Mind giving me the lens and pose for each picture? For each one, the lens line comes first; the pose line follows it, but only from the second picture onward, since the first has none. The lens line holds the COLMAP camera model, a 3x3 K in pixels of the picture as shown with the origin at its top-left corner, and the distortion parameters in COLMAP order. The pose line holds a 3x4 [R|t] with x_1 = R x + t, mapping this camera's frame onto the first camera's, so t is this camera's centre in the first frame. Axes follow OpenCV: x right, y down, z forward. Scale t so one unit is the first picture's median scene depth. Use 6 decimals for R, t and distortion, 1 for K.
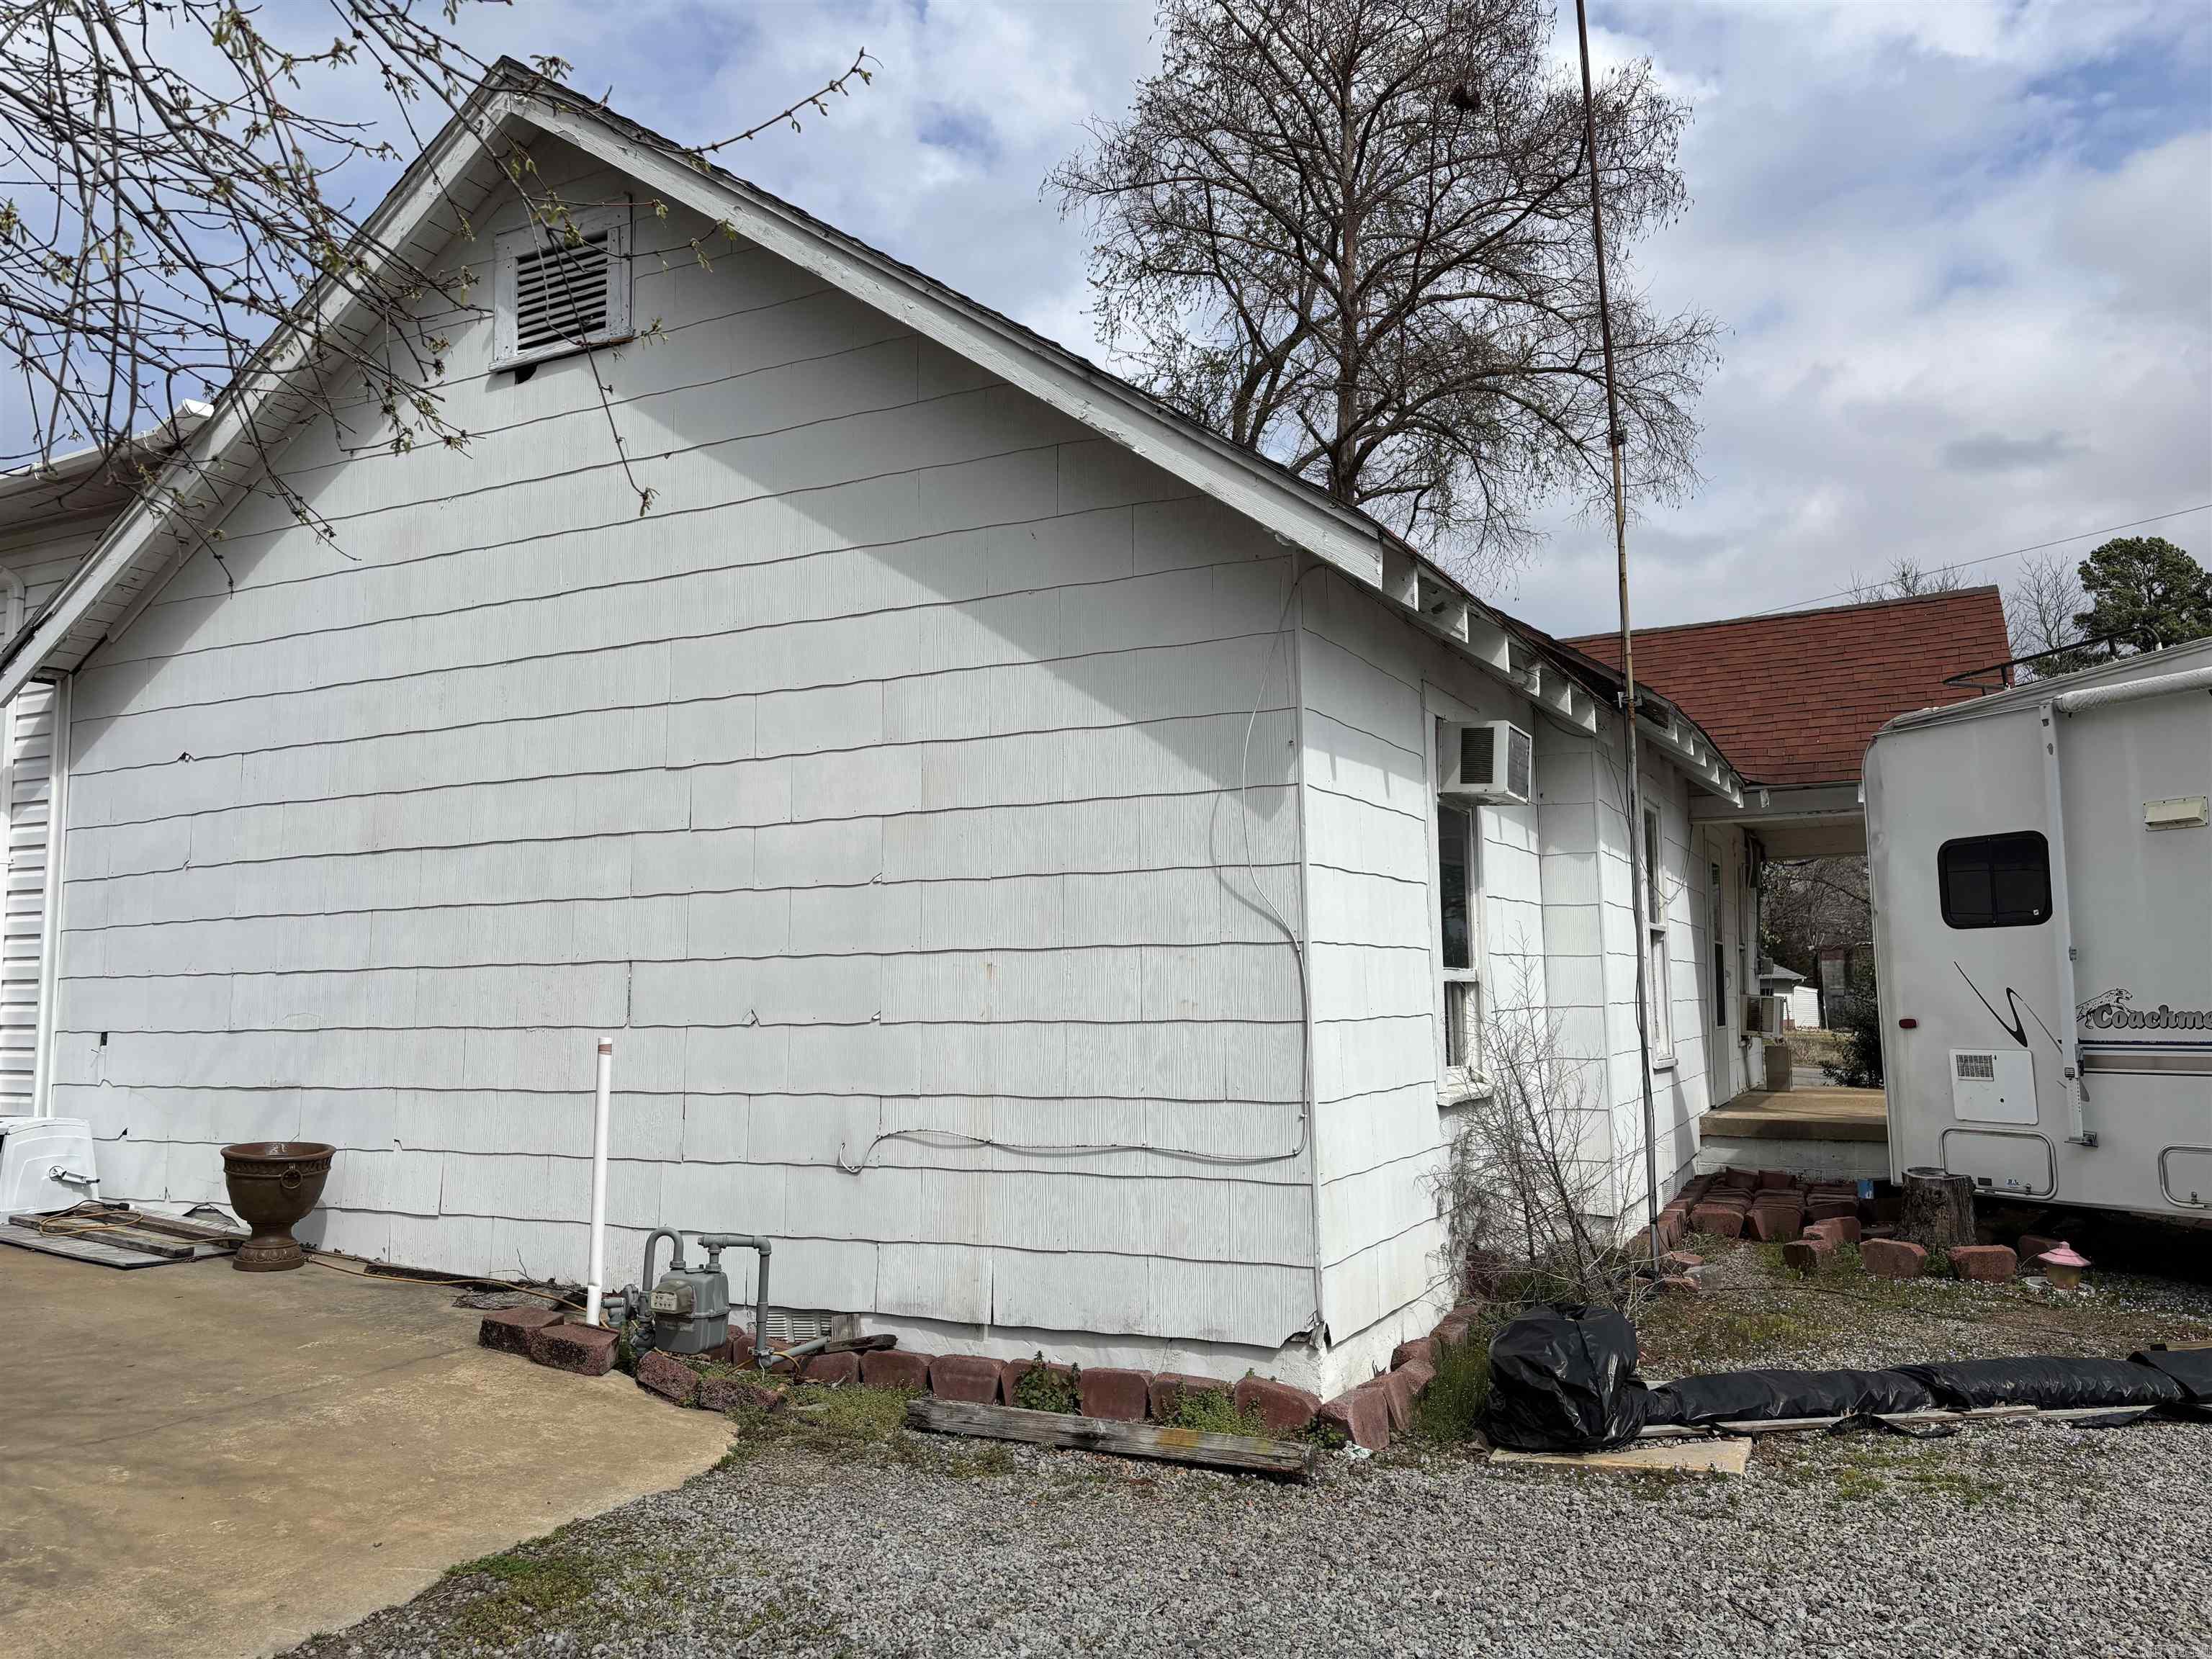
lens RADIAL K [[1650.9, 0, 1106.0], [0, 1650.9, 829.5], [0, 0, 1]] dist [0.024356, 0.001602]
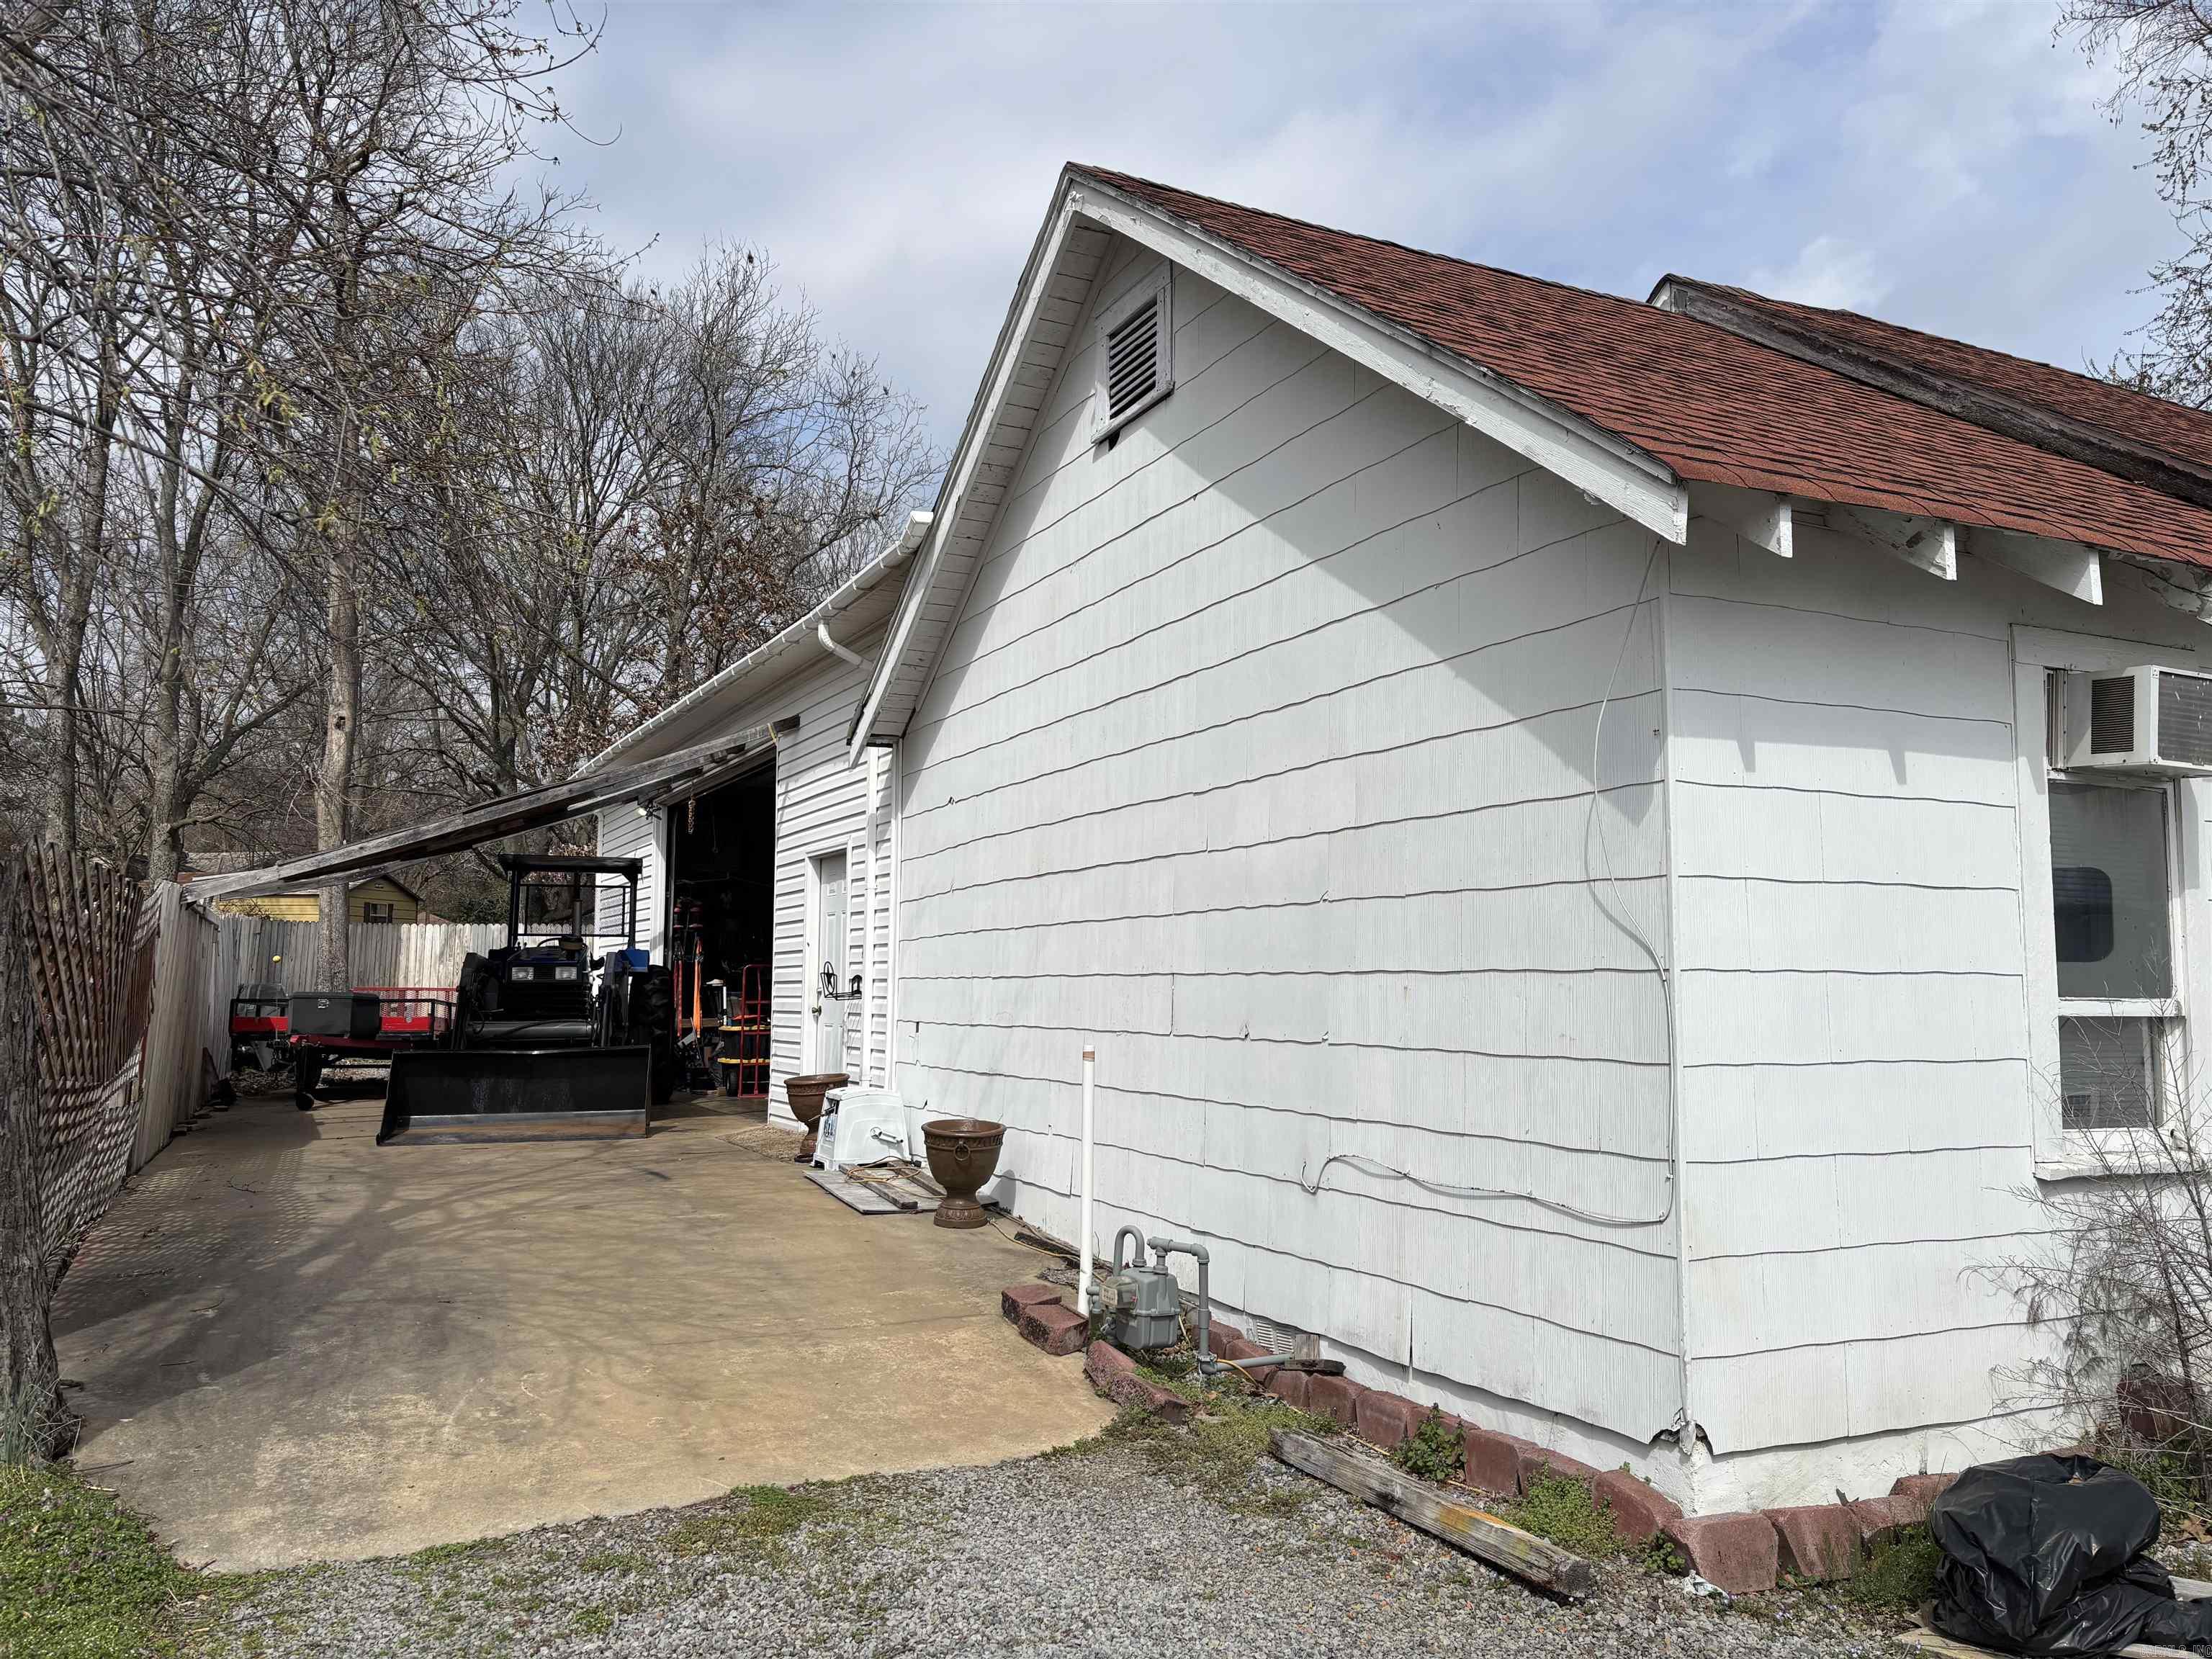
lens RADIAL K [[1661.2, 0, 1103.7], [0, 1661.2, 848.5], [0, 0, 1]] dist [0.006006, -0.001175]
pose [[0.785651, -0.033890, -0.617741, 0.380837], [0.044285, 0.999018, 0.001515, -0.006839], [0.617082, -0.028547, 0.786381, 0.145264]]
